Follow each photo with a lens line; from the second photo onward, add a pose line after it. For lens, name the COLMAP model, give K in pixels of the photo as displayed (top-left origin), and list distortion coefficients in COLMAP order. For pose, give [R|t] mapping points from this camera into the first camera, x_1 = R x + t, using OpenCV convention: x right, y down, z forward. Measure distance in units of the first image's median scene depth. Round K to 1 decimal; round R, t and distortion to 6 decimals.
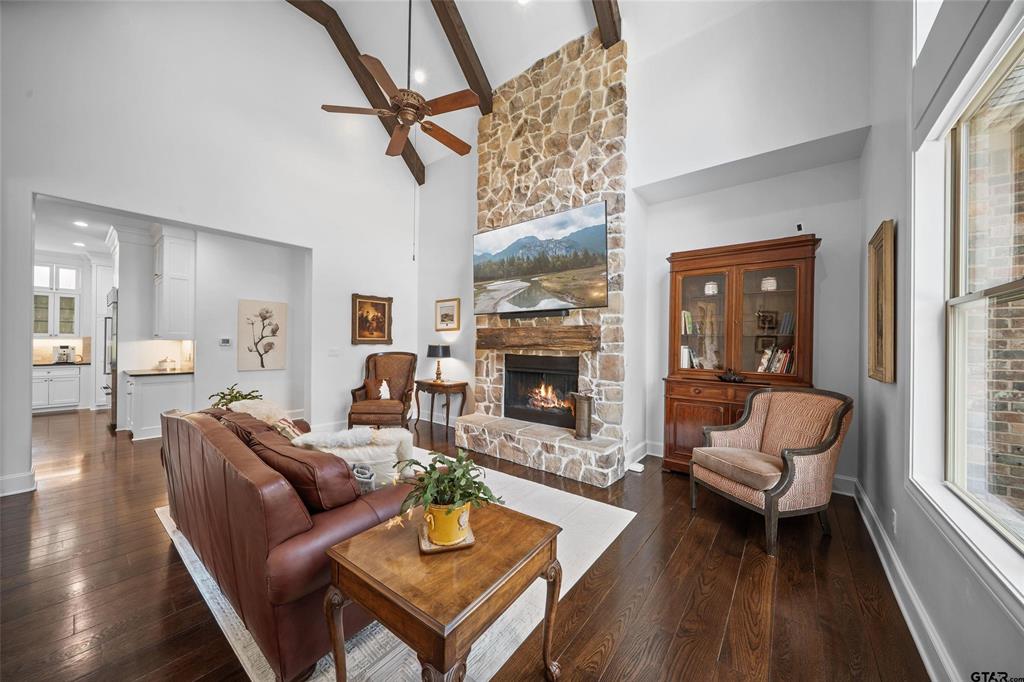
lens RADIAL K [[361.4, 0, 508.0], [0, 361.4, 340.0], [0, 0, 1]] dist [-0.001410, 0.000245]
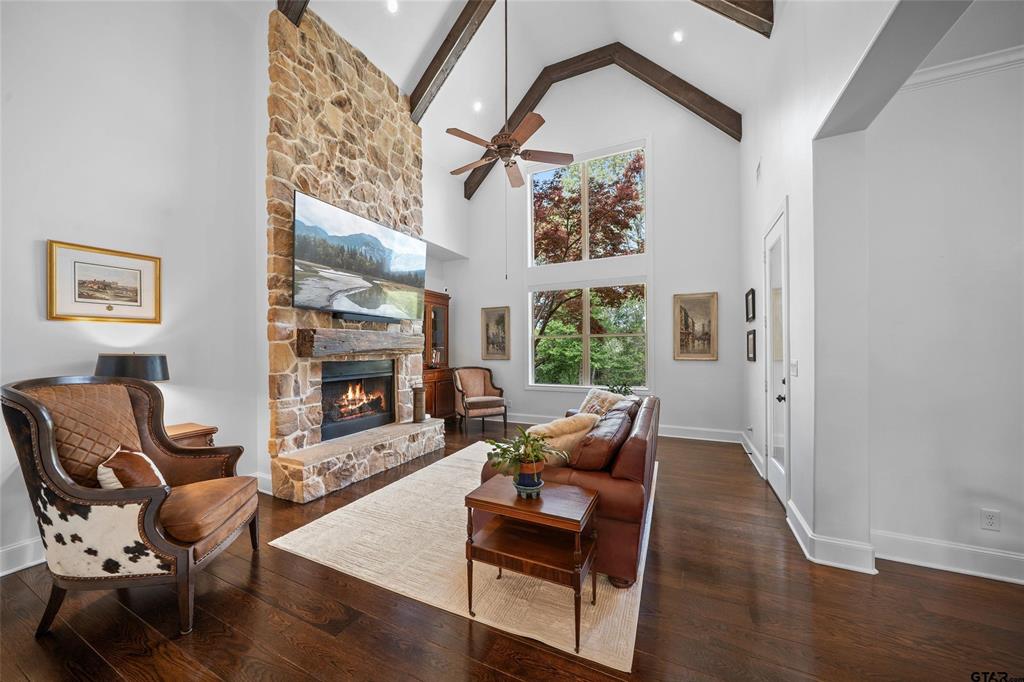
lens RADIAL K [[361.4, 0, 505.6], [0, 361.4, 342.4], [0, 0, 1]] dist [-0.001410, 0.000245]
pose [[-0.235475, 0.007026, 0.971855, -0.897412], [-0.003251, 0.999963, -0.008017, 0.001239], [-0.971875, -0.005047, -0.235443, 0.818209]]
